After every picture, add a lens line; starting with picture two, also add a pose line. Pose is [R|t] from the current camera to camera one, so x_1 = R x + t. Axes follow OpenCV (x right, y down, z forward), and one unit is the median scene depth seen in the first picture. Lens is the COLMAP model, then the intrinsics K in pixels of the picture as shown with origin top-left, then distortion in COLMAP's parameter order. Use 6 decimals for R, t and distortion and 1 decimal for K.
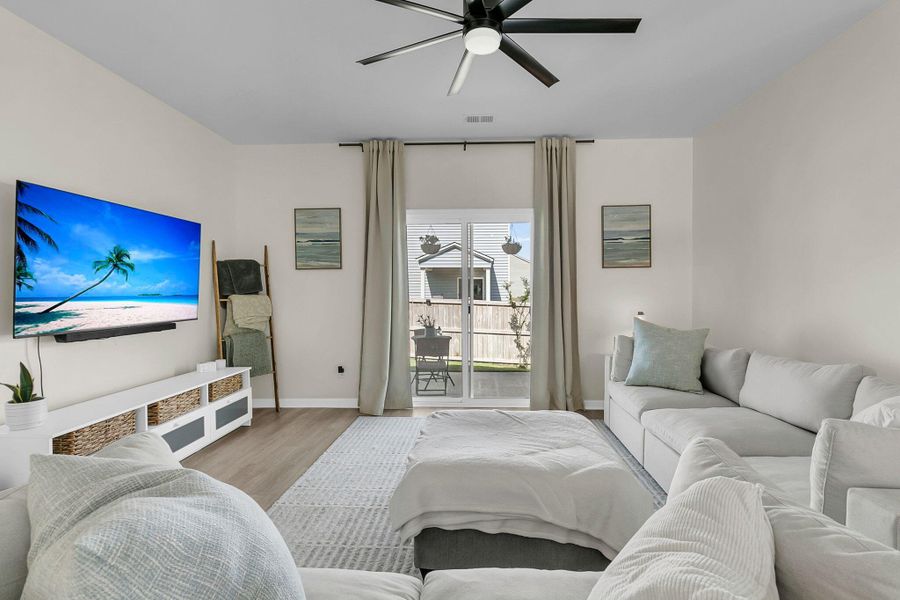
lens RADIAL K [[407.5, 0, 386.9], [0, 407.5, 298.7], [0, 0, 1]] dist [-0.000326, -0.000073]
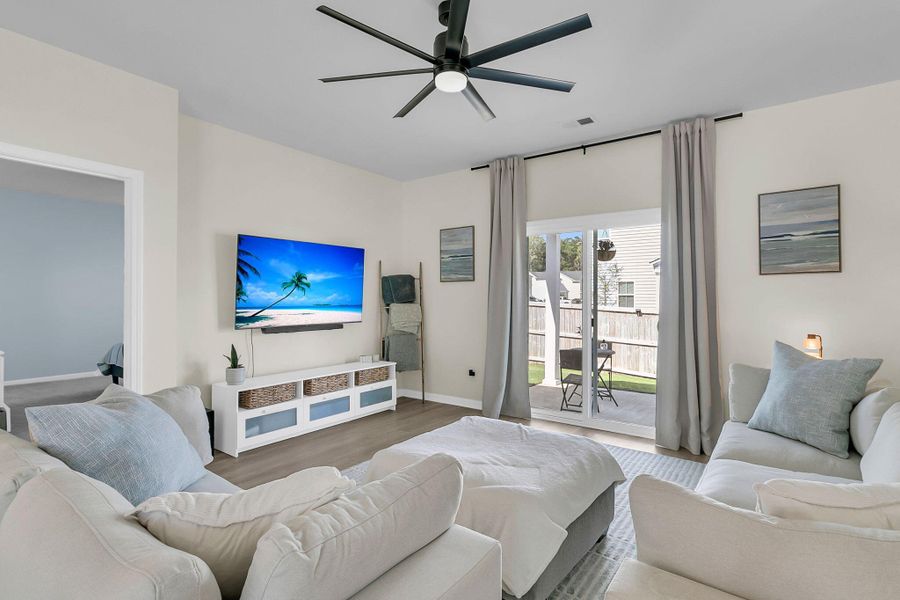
lens RADIAL K [[417.5, 0, 447.2], [0, 417.5, 292.9], [0, 0, 1]] dist [0.003127, 0.000603]
pose [[0.840416, -0.001747, -0.541939, 0.490445], [-0.006359, 0.999894, -0.013086, -0.028692], [0.541905, 0.014444, 0.840316, 0.016598]]
